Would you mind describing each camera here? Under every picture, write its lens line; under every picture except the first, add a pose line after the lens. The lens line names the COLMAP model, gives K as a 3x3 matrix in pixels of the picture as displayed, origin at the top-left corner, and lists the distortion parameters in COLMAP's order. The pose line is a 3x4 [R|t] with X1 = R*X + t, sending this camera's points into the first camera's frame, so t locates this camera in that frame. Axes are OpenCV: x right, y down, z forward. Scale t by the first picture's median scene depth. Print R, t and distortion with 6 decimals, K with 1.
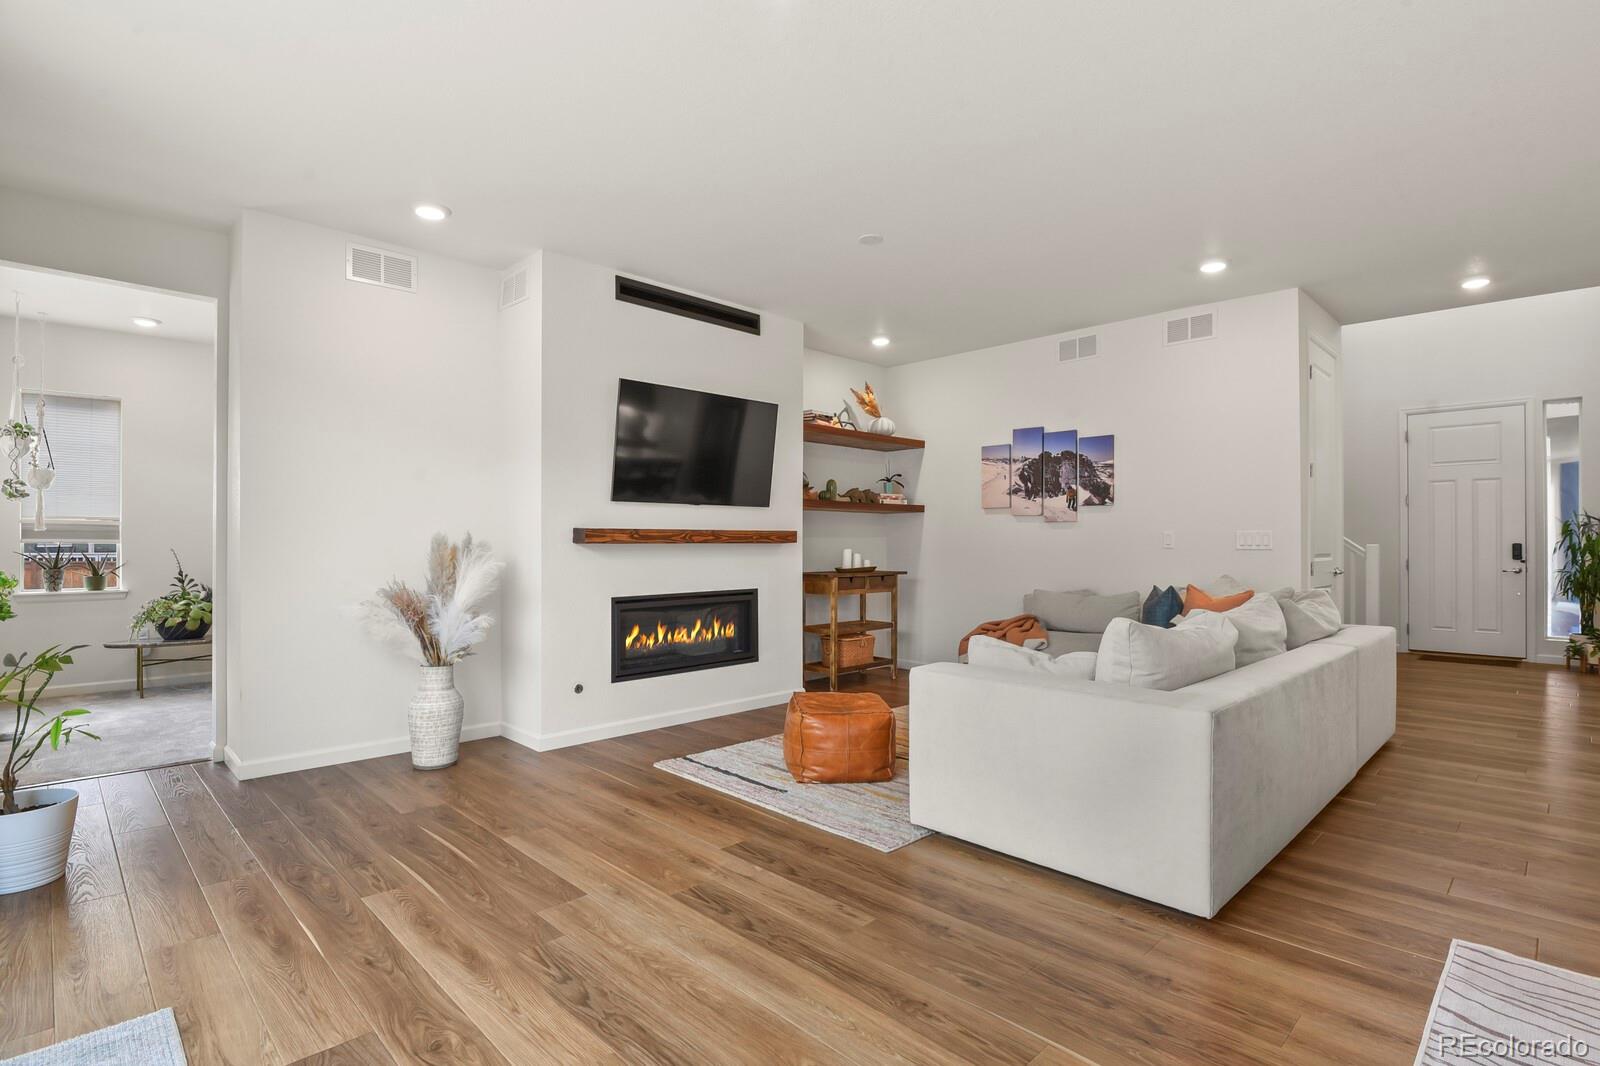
lens RADIAL K [[775.3, 0, 801.1], [0, 775.3, 537.1], [0, 0, 1]] dist [-0.007097, -0.005788]
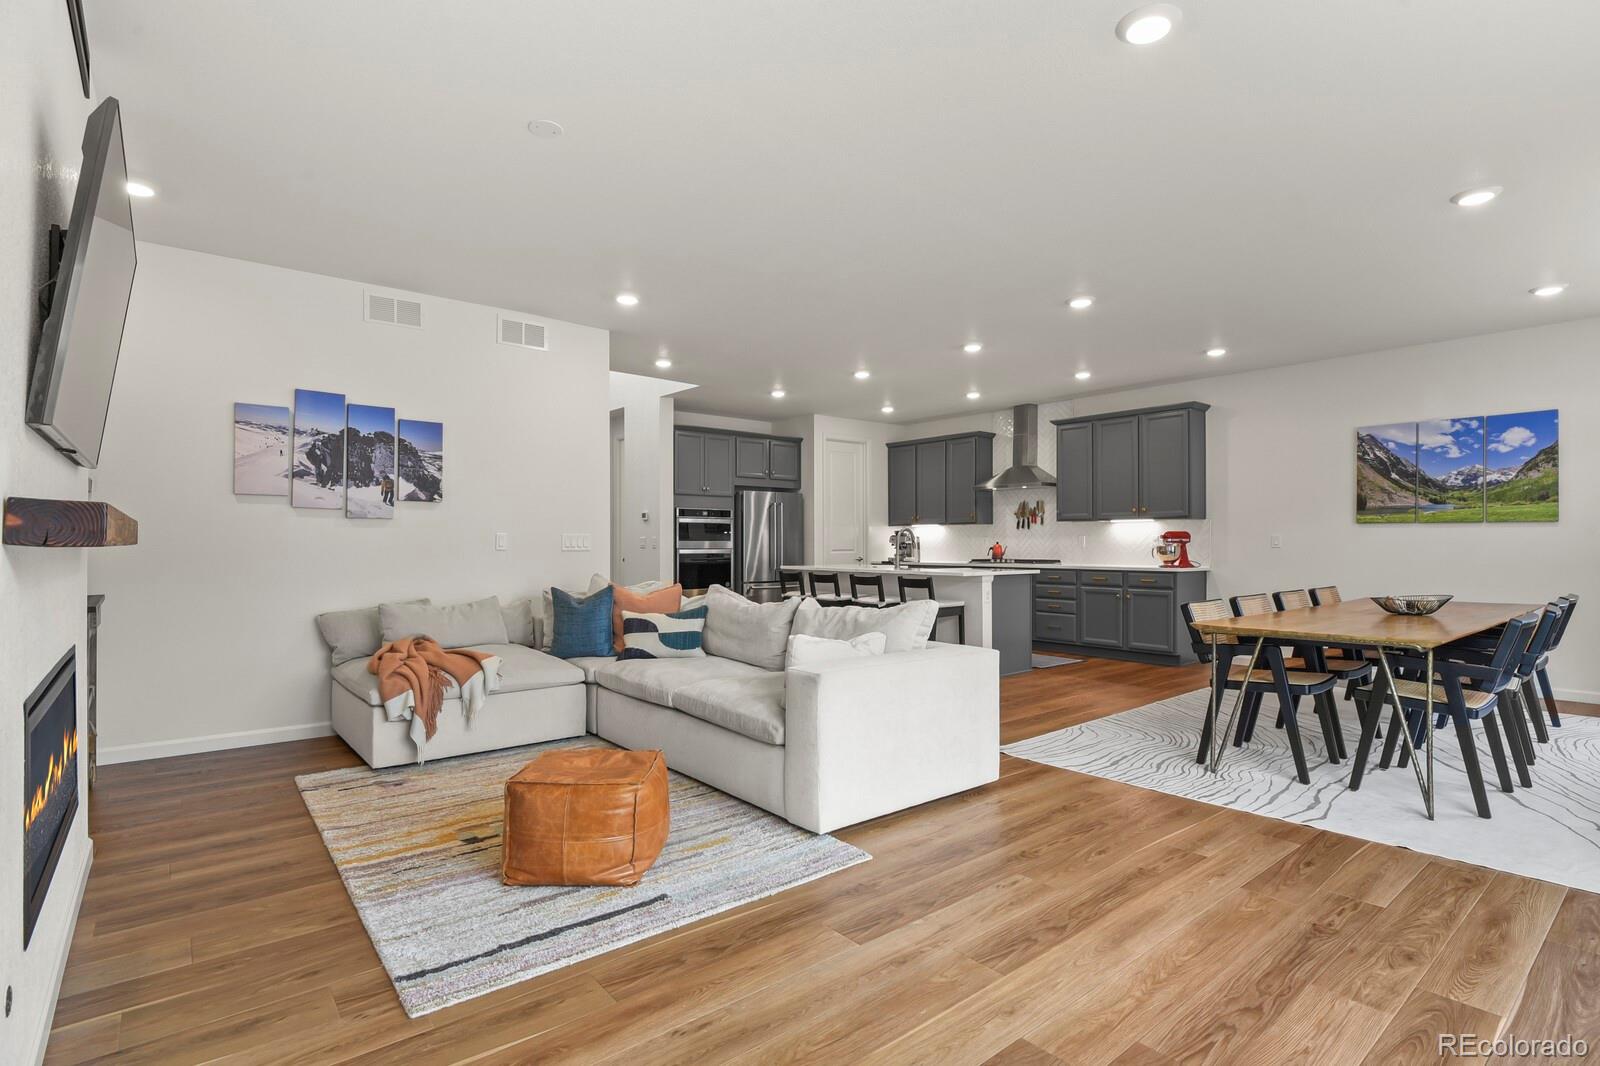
lens RADIAL K [[775.3, 0, 806.2], [0, 775.3, 537.1], [0, 0, 1]] dist [-0.007097, -0.005788]
pose [[0.089081, 0.009646, 0.995978, -0.447480], [-0.008528, 0.999924, -0.008922, 0.003196], [-0.995988, -0.007699, 0.089156, 0.504883]]
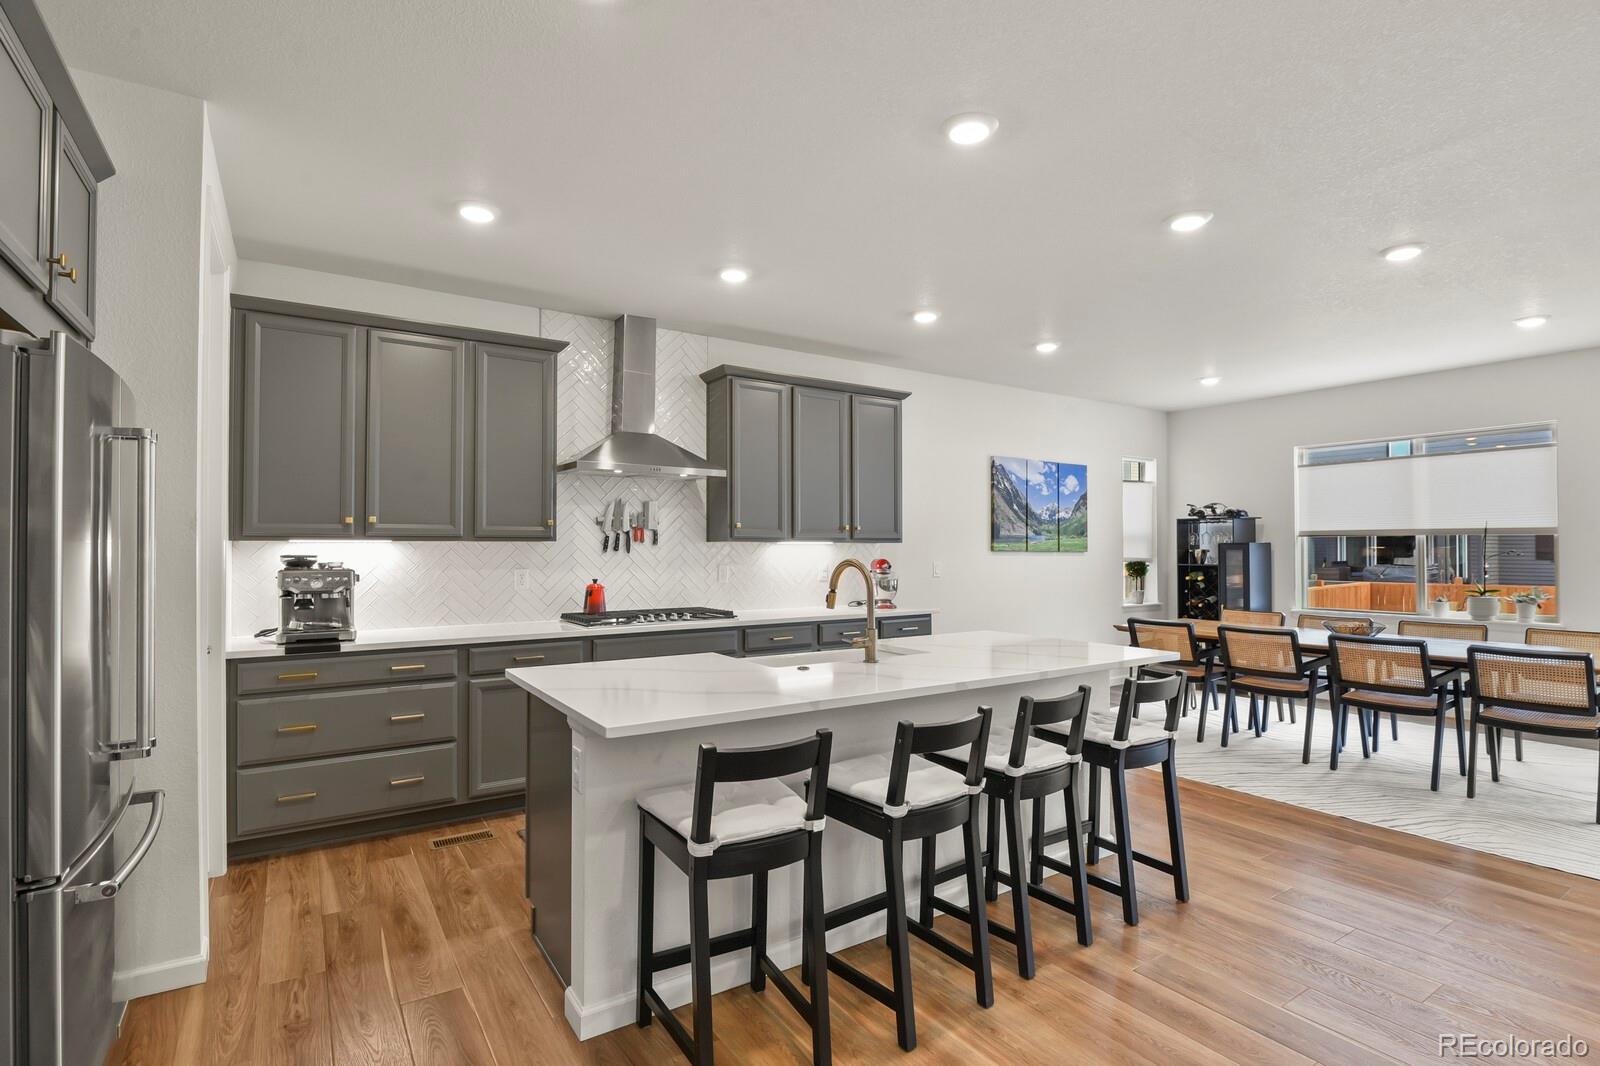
lens RADIAL K [[775.3, 0, 807.5], [0, 775.3, 538.1], [0, 0, 1]] dist [-0.007097, -0.005788]
pose [[-0.981182, 0.003625, 0.193053, 0.845749], [-0.000533, 0.999769, -0.021479, -0.029716], [-0.193086, -0.021178, -0.980953, 0.991106]]
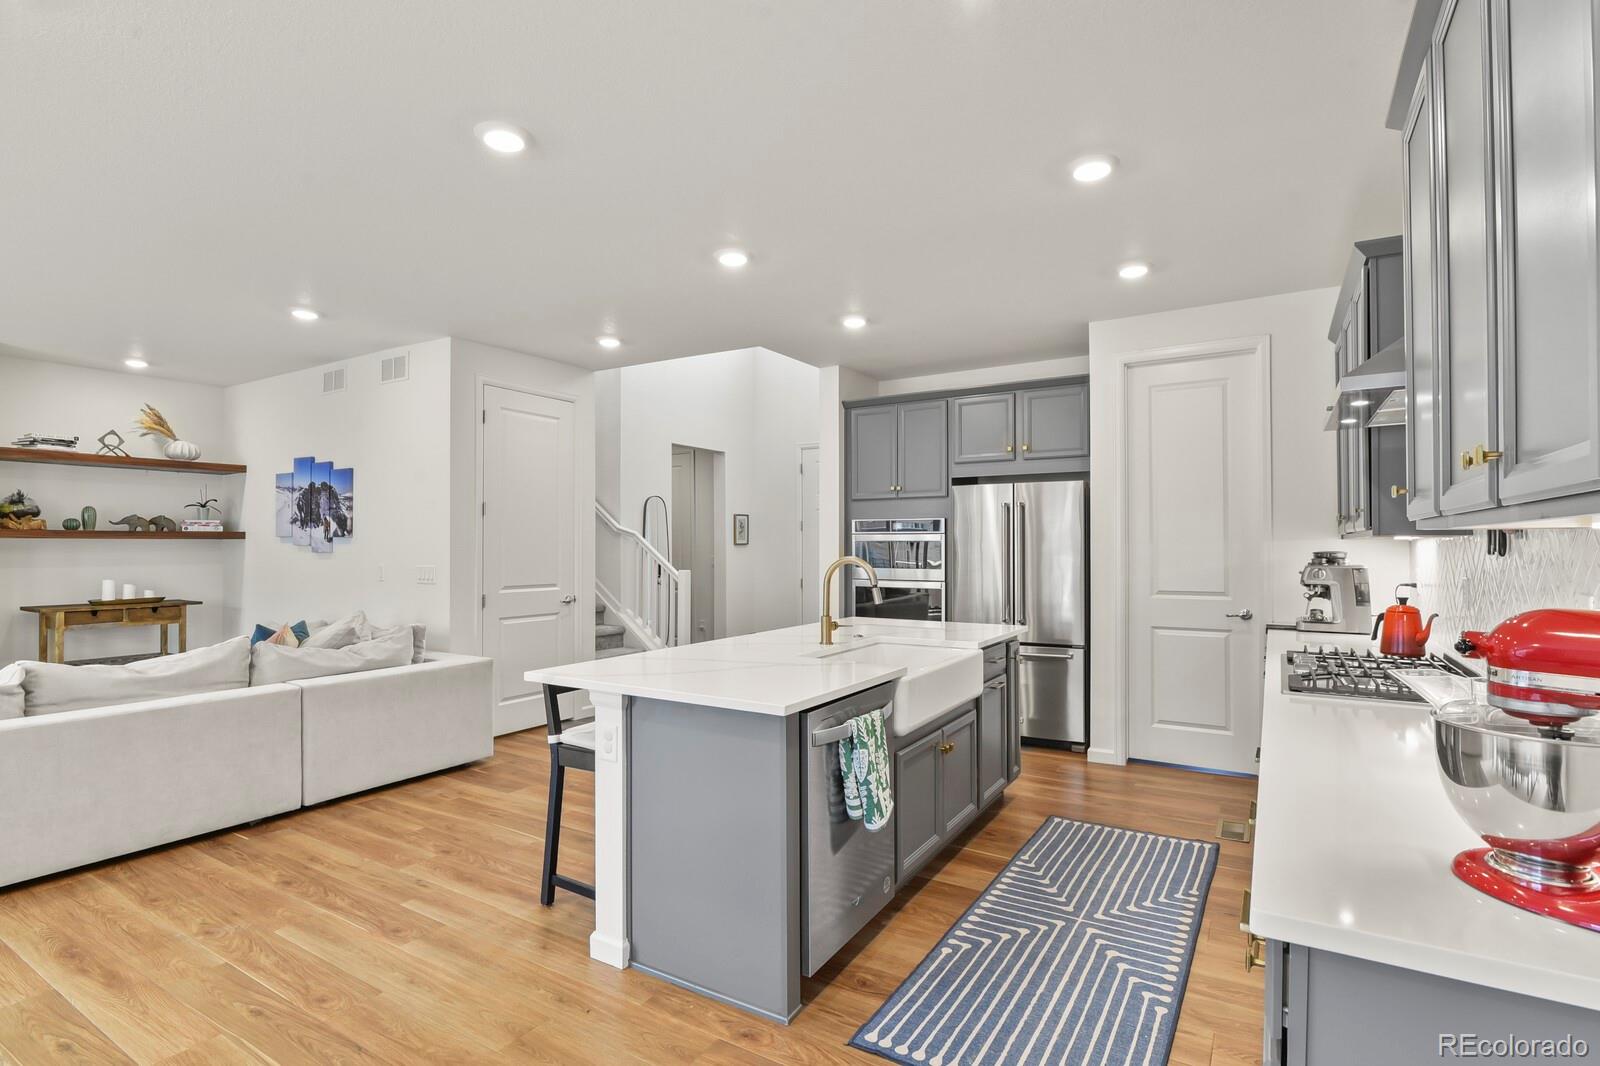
lens RADIAL K [[775.3, 0, 803.0], [0, 775.3, 540.5], [0, 0, 1]] dist [-0.007097, -0.005788]
pose [[0.971304, 0.001283, 0.237839, 0.741513], [-0.001745, 0.999997, 0.001733, -0.040171], [-0.237836, -0.002098, 0.971303, -0.127877]]
